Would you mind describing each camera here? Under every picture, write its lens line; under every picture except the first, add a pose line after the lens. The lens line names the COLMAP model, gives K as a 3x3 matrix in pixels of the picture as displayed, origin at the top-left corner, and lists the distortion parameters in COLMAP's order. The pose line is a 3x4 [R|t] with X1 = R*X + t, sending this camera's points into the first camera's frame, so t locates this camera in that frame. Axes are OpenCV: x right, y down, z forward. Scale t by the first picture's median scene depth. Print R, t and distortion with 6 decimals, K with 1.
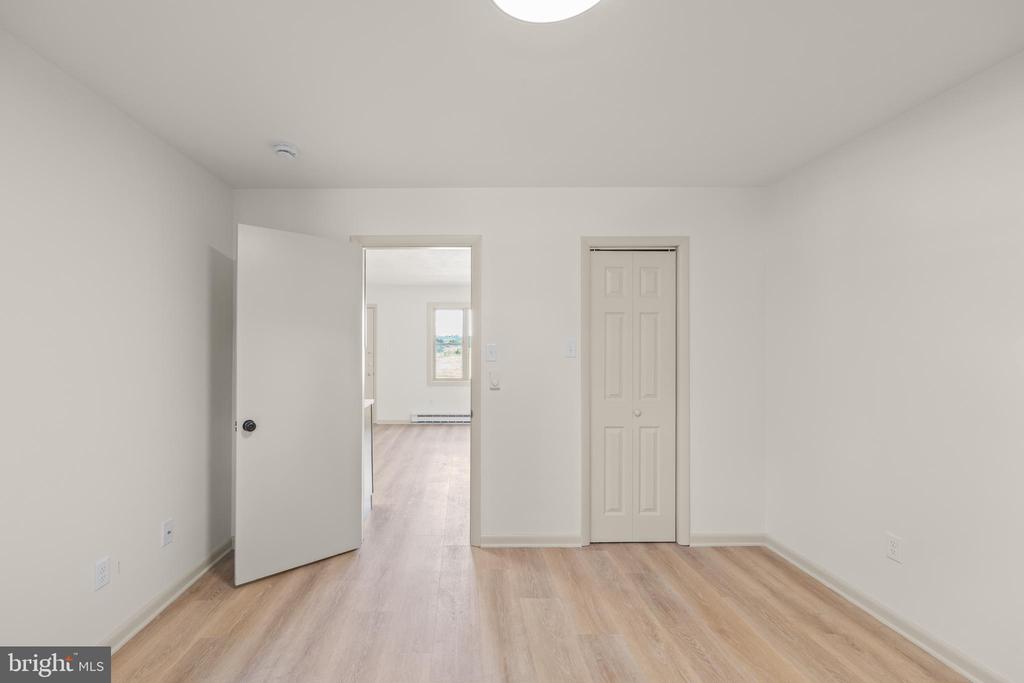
lens RADIAL K [[423.6, 0, 476.8], [0, 423.6, 348.5], [0, 0, 1]] dist [-0.013326, 0.001467]
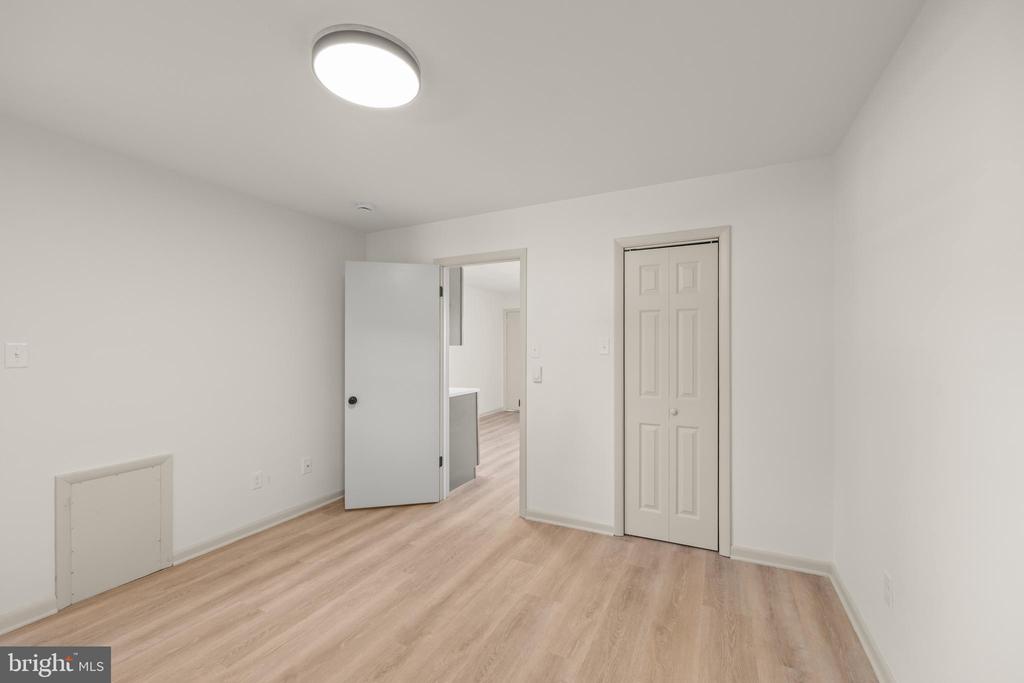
lens RADIAL K [[423.6, 0, 533.6], [0, 423.6, 343.9], [0, 0, 1]] dist [-0.013326, 0.001467]
pose [[0.899890, -0.004925, -0.436089, 0.557801], [0.005067, 0.999987, -0.000838, -0.006050], [0.436087, -0.001456, 0.899903, -0.028545]]
